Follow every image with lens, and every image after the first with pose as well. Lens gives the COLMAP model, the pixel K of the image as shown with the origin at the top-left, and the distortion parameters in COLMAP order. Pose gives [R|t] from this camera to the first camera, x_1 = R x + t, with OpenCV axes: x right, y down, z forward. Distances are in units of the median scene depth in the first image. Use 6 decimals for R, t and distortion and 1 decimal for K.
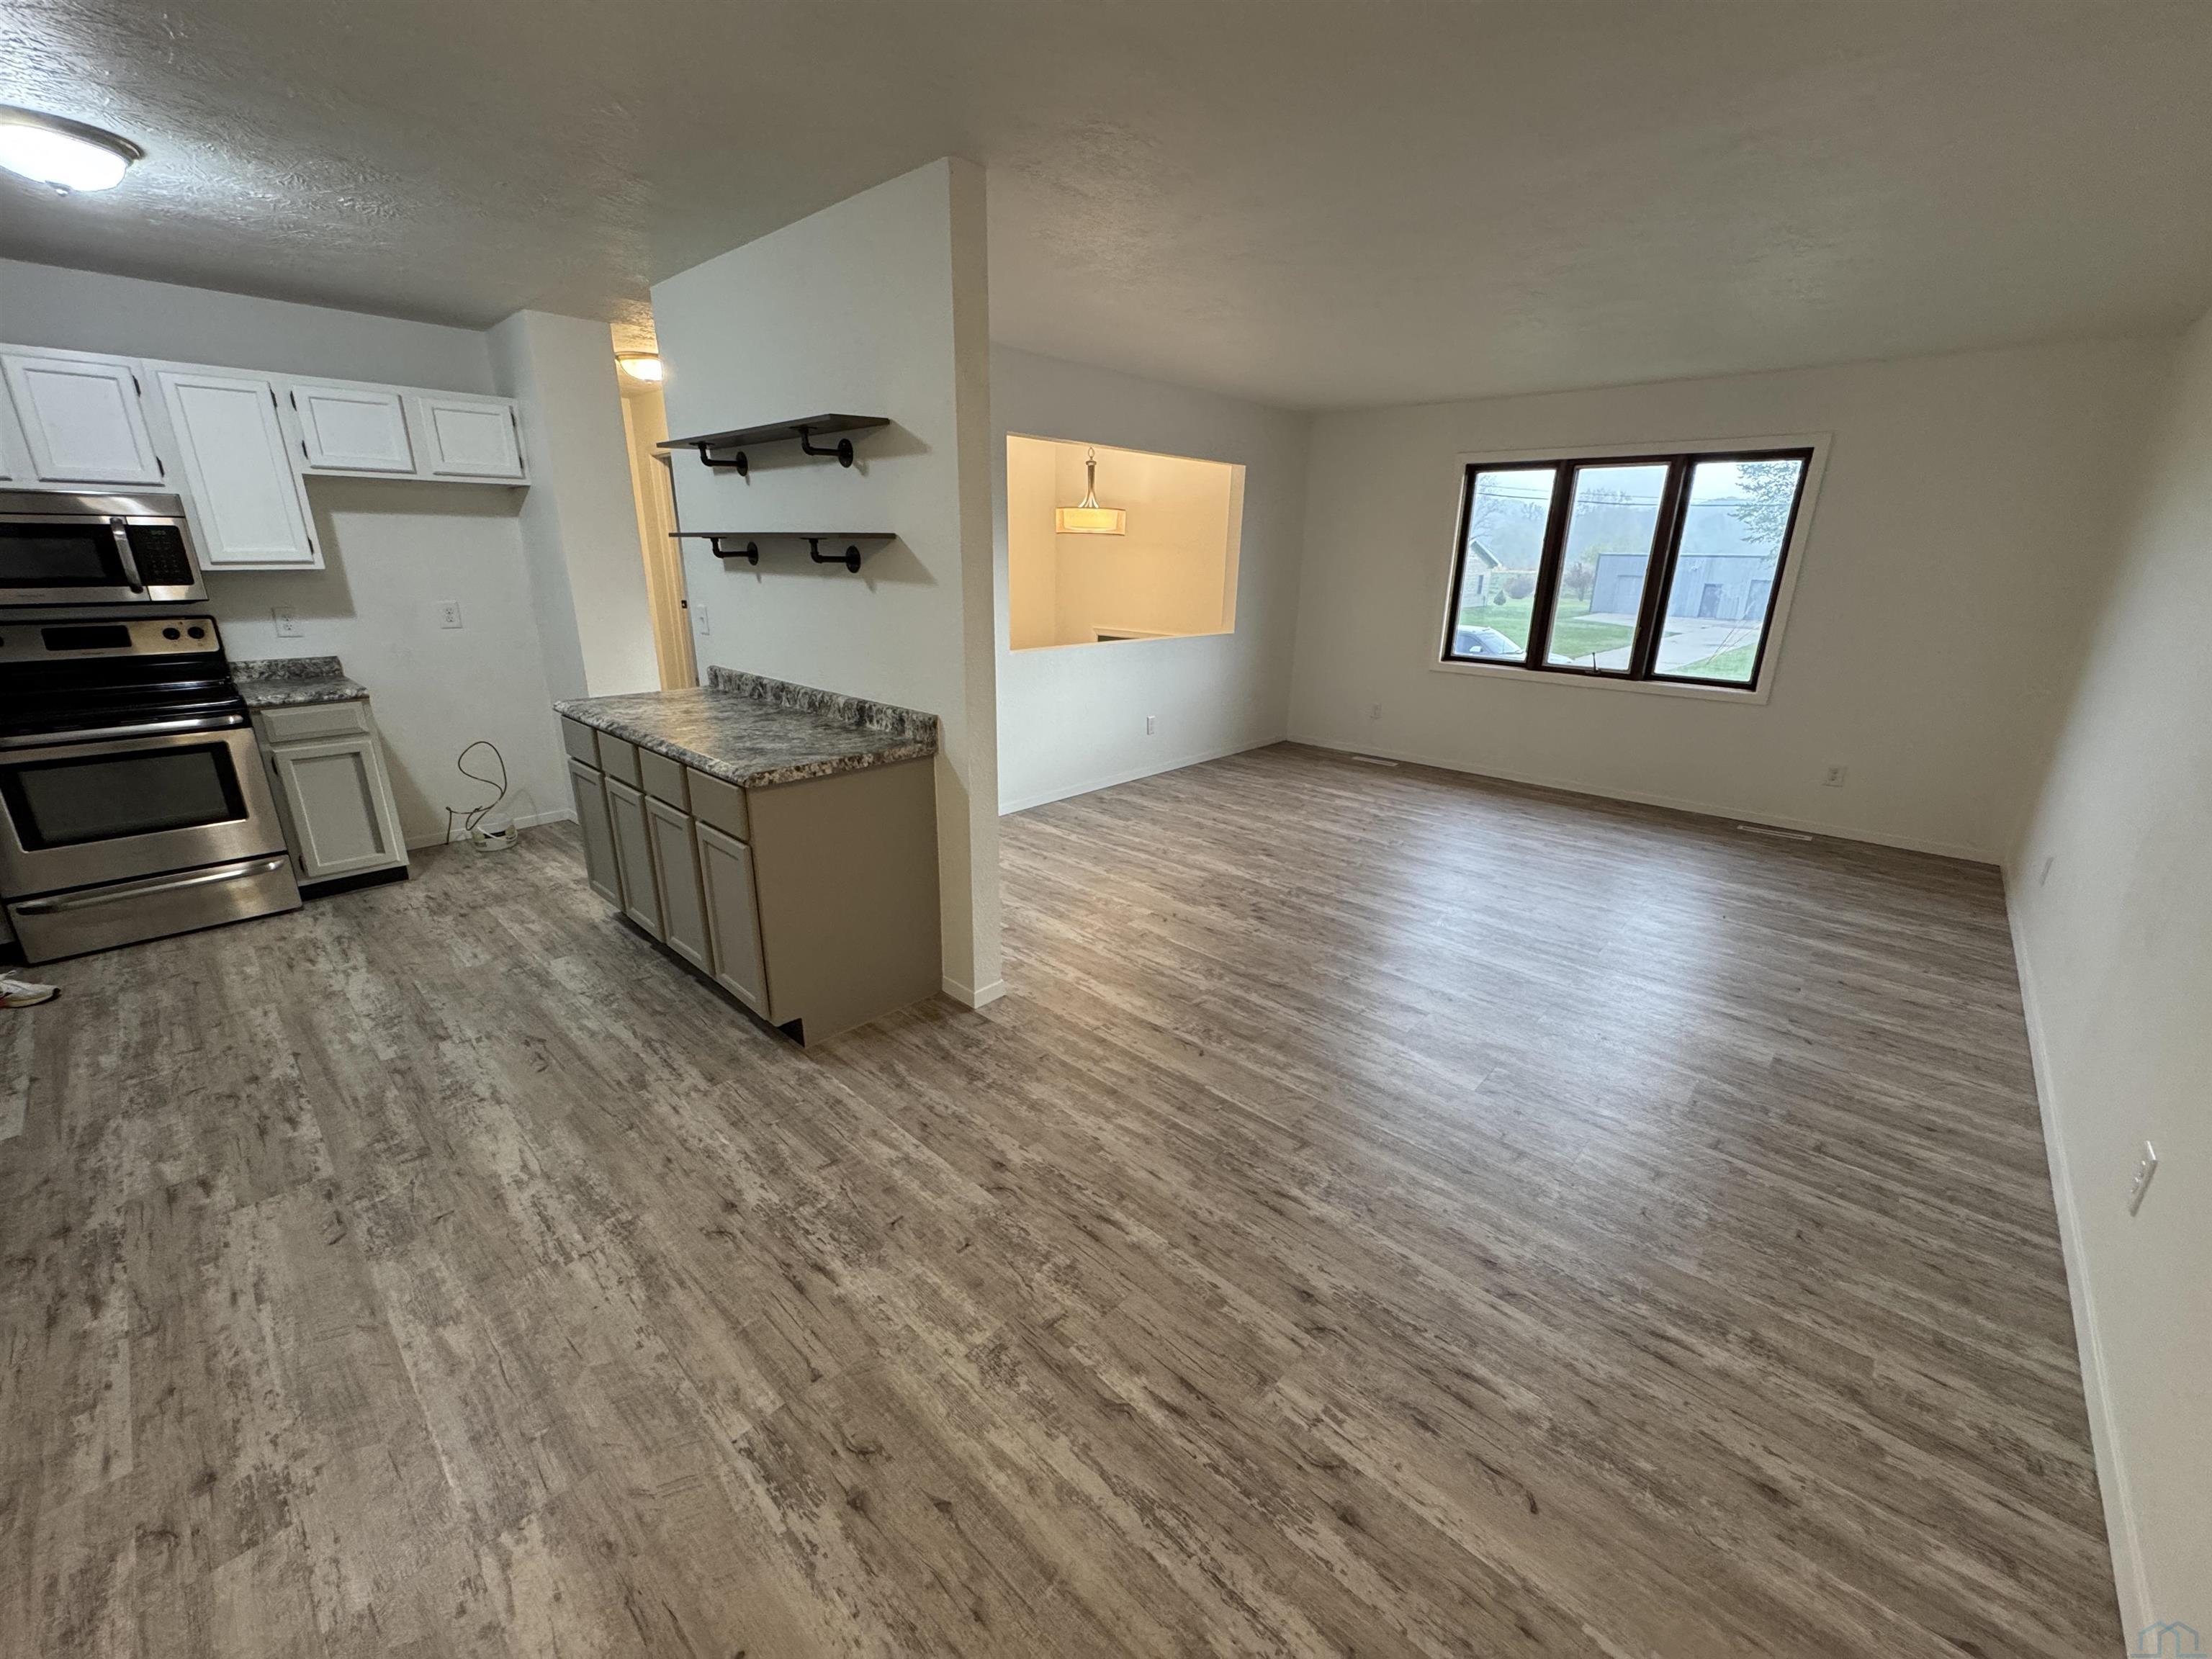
lens RADIAL K [[878.9, 0, 1107.6], [0, 878.9, 823.0], [0, 0, 1]] dist [-0.003925, 0.000276]
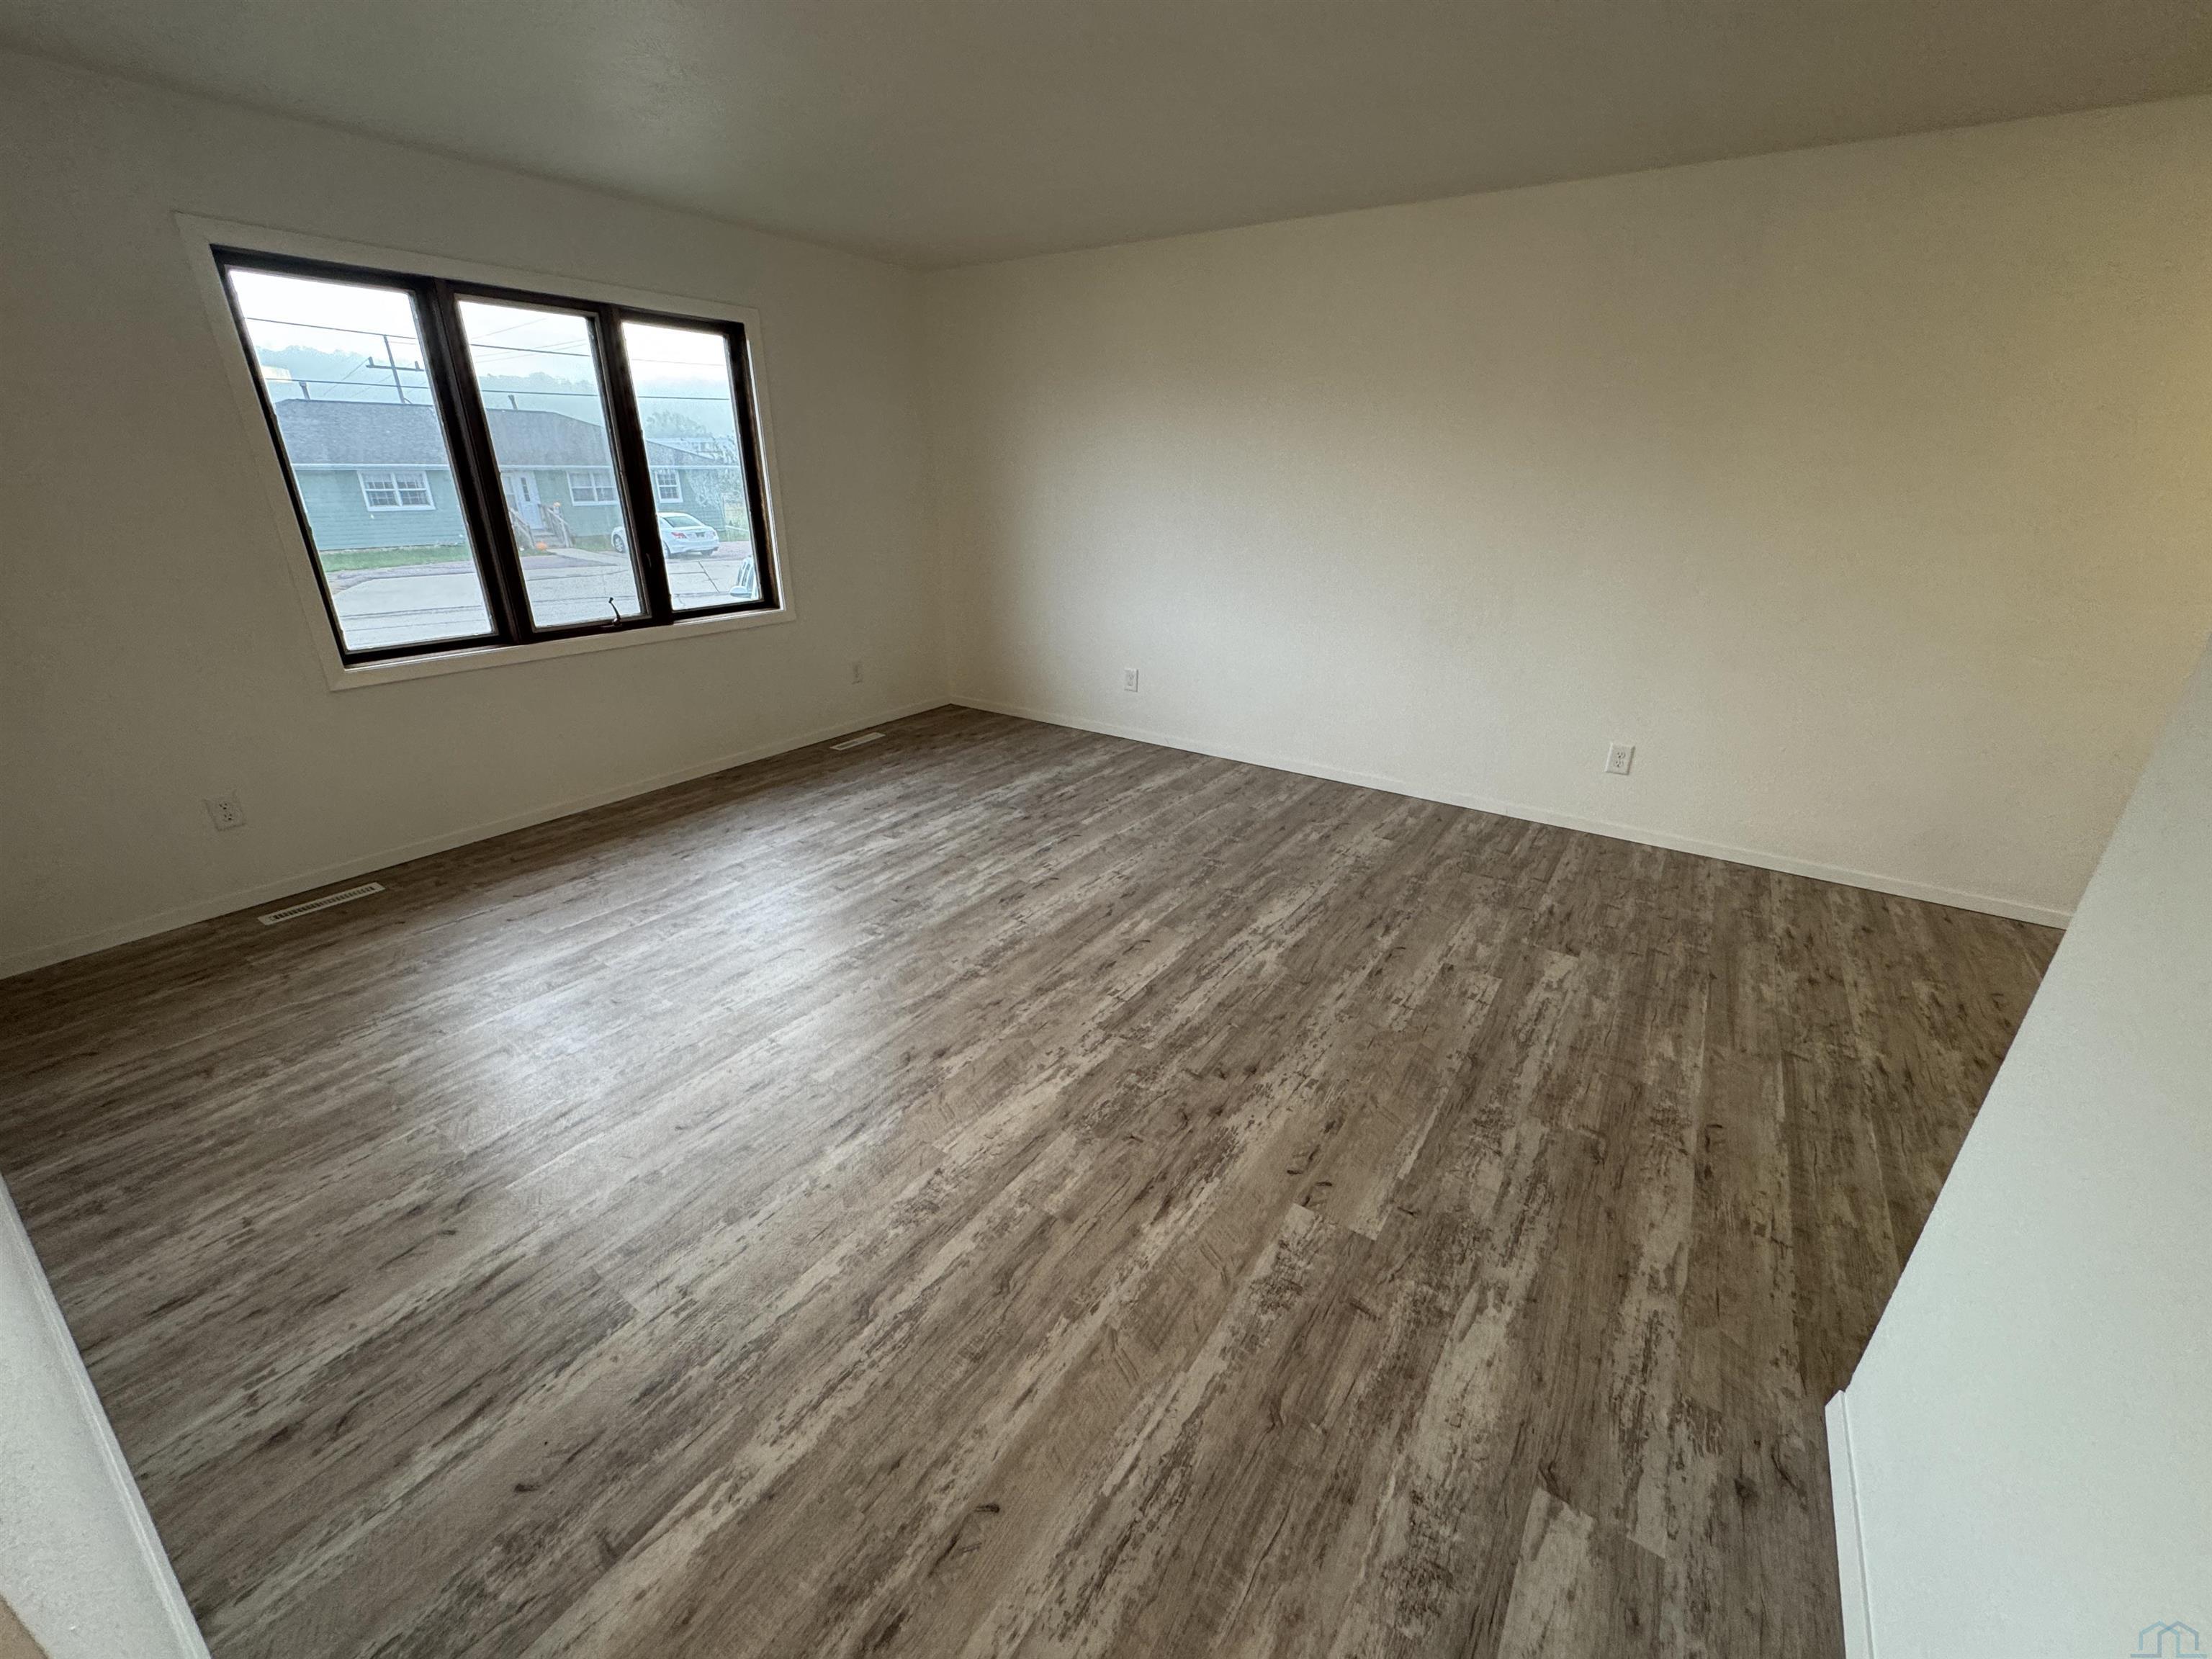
lens RADIAL K [[878.9, 0, 1107.0], [0, 878.9, 823.6], [0, 0, 1]] dist [-0.003925, 0.000276]
pose [[-0.146096, -0.390929, 0.908752, -0.395840], [0.281918, 0.864066, 0.417029, -0.426338], [-0.948250, 0.317120, -0.016026, 1.356915]]
